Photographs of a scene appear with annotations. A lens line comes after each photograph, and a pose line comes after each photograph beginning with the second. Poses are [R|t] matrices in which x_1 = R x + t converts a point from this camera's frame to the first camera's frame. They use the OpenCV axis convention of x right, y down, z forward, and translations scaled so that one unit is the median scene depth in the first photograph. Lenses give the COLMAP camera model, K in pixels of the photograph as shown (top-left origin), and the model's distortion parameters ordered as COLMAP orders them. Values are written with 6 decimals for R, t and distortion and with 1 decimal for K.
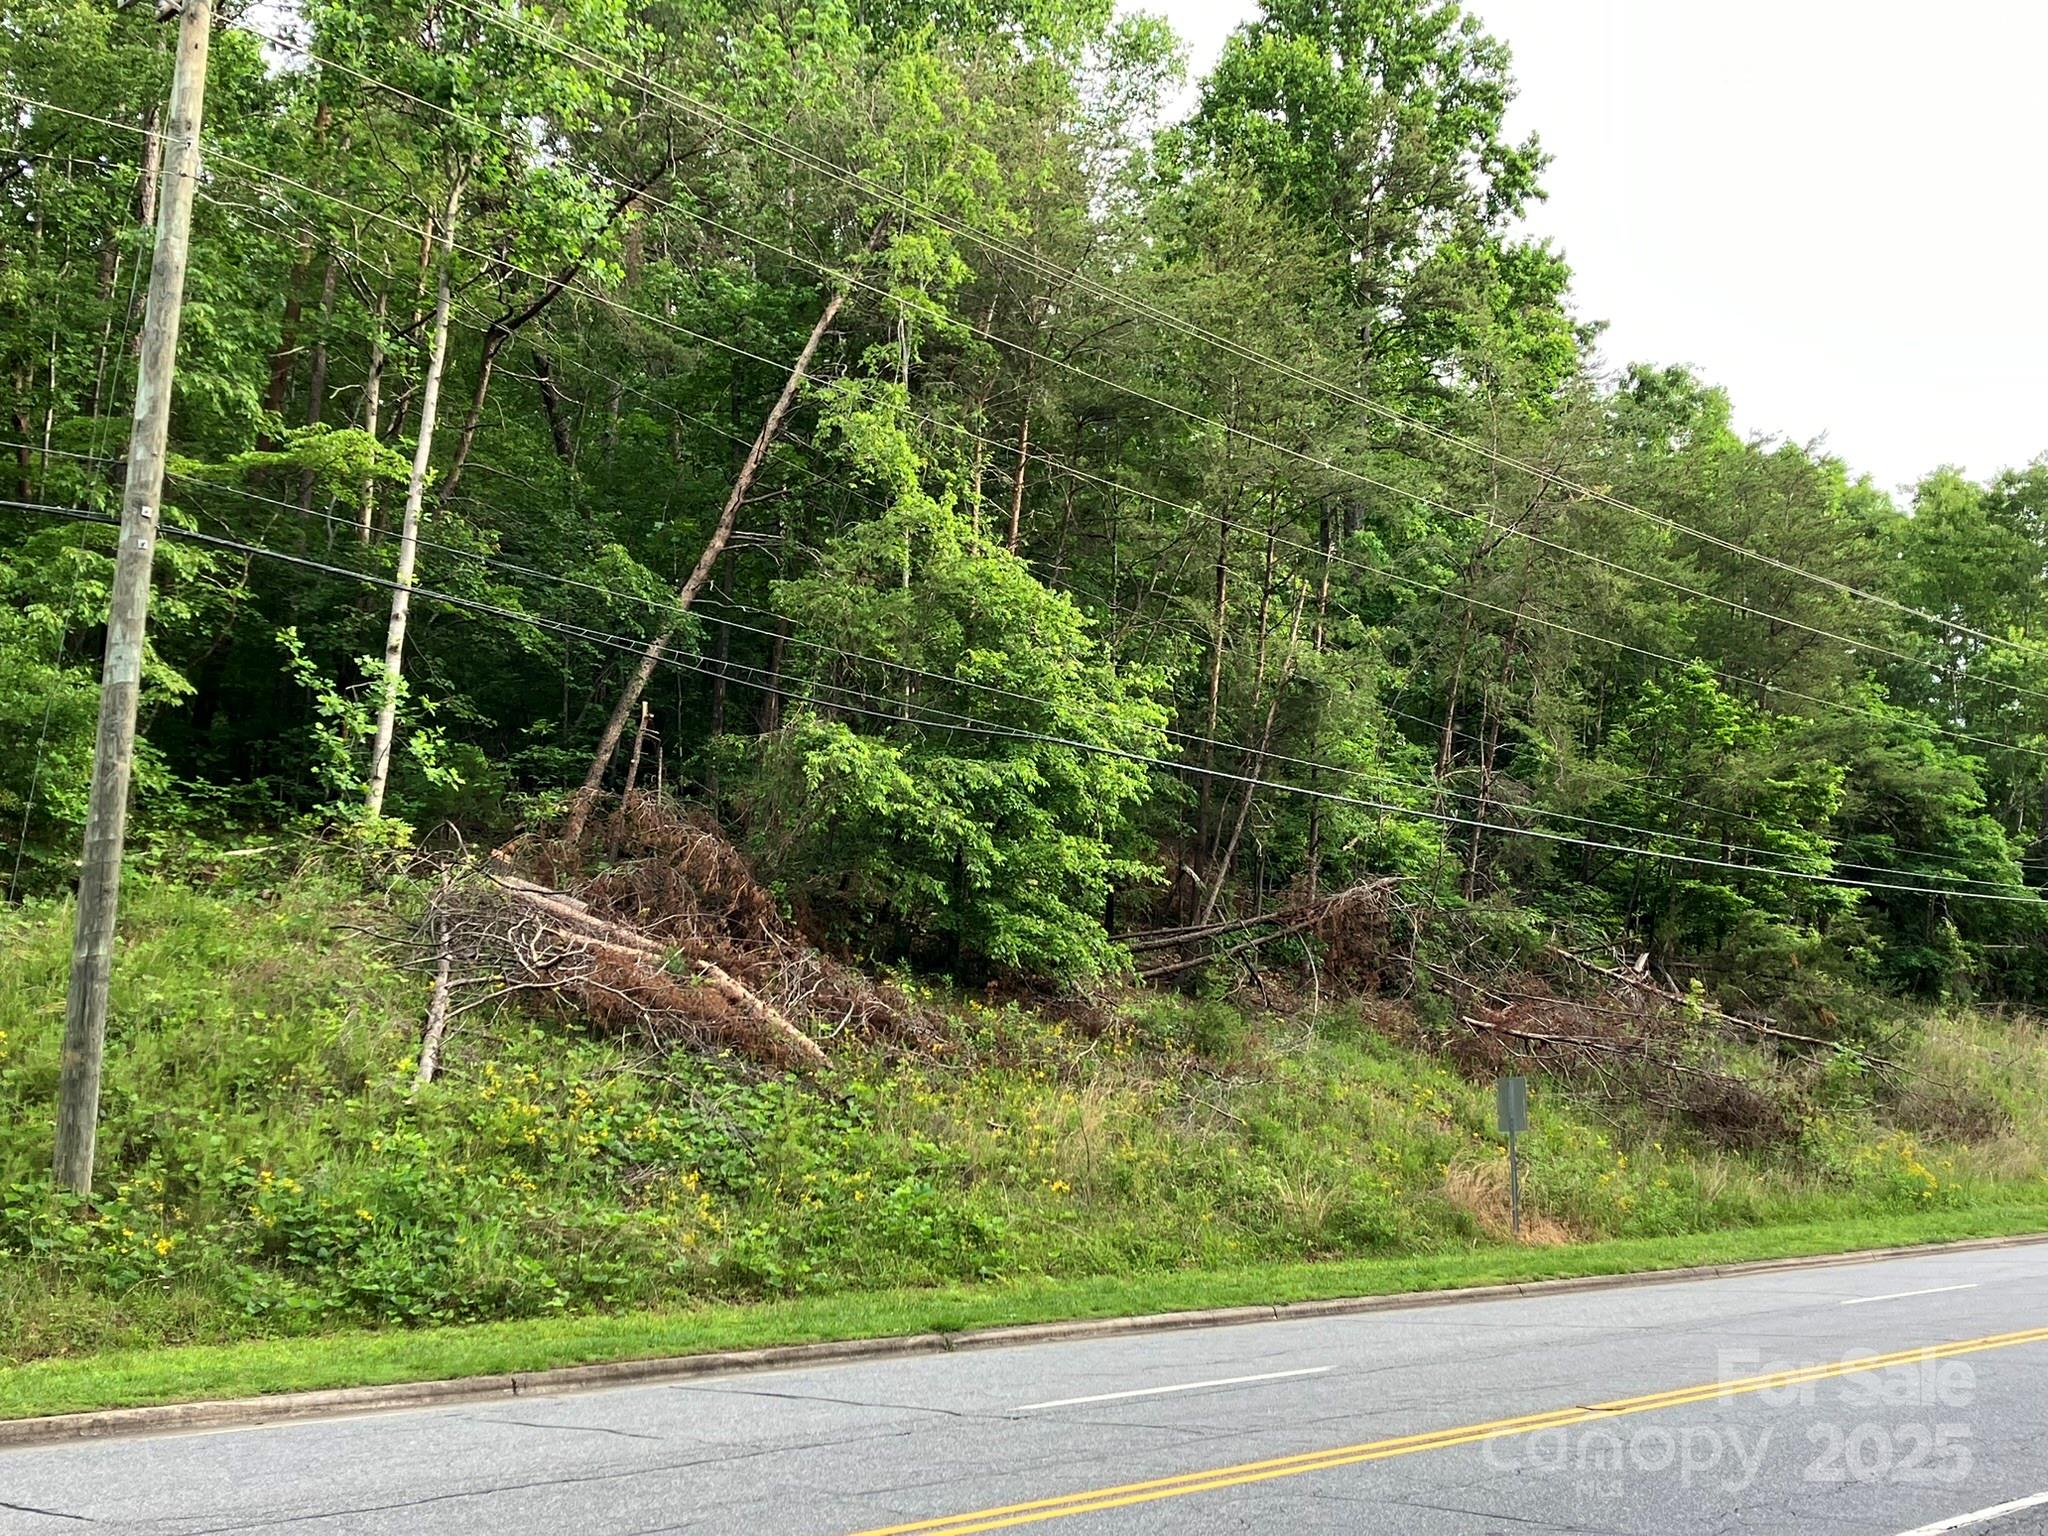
lens RADIAL K [[2364.6, 0, 983.9], [0, 2364.6, 747.3], [0, 0, 1]] dist [0.189443, -0.609907]
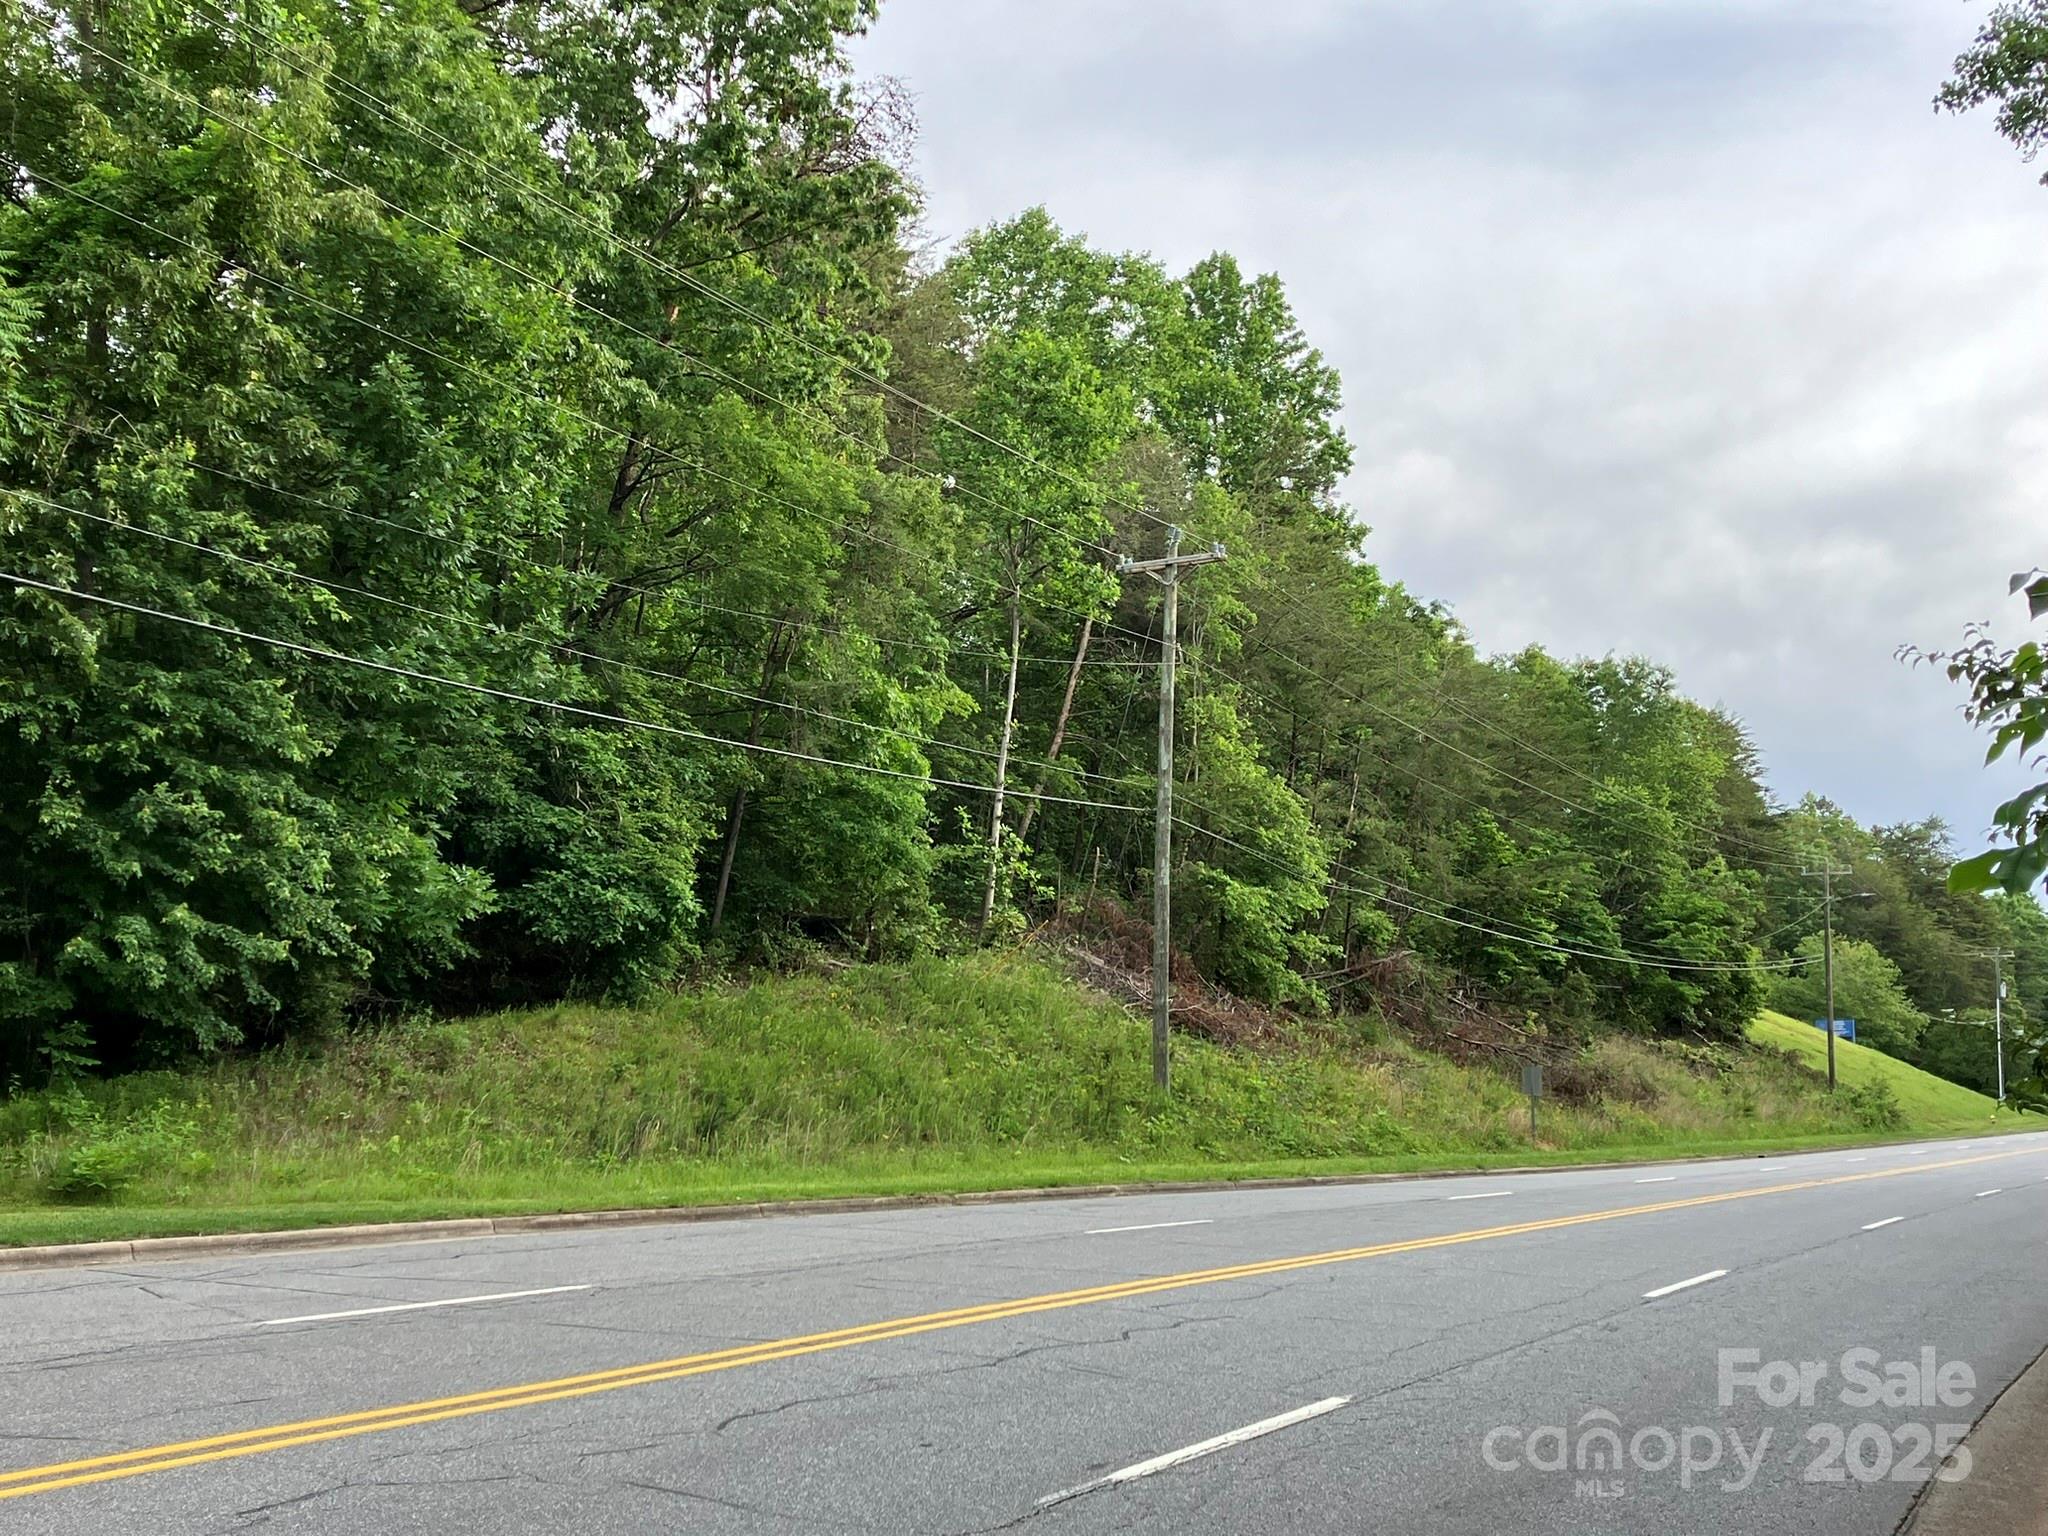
lens RADIAL K [[2364.6, 0, 983.9], [0, 2364.6, 747.3], [0, 0, 1]] dist [0.189443, -0.609907]
pose [[0.963121, 0.061507, 0.261943, -0.466091], [-0.065030, 0.997872, 0.004795, -0.065220], [-0.261090, -0.021652, 0.965072, -0.485428]]
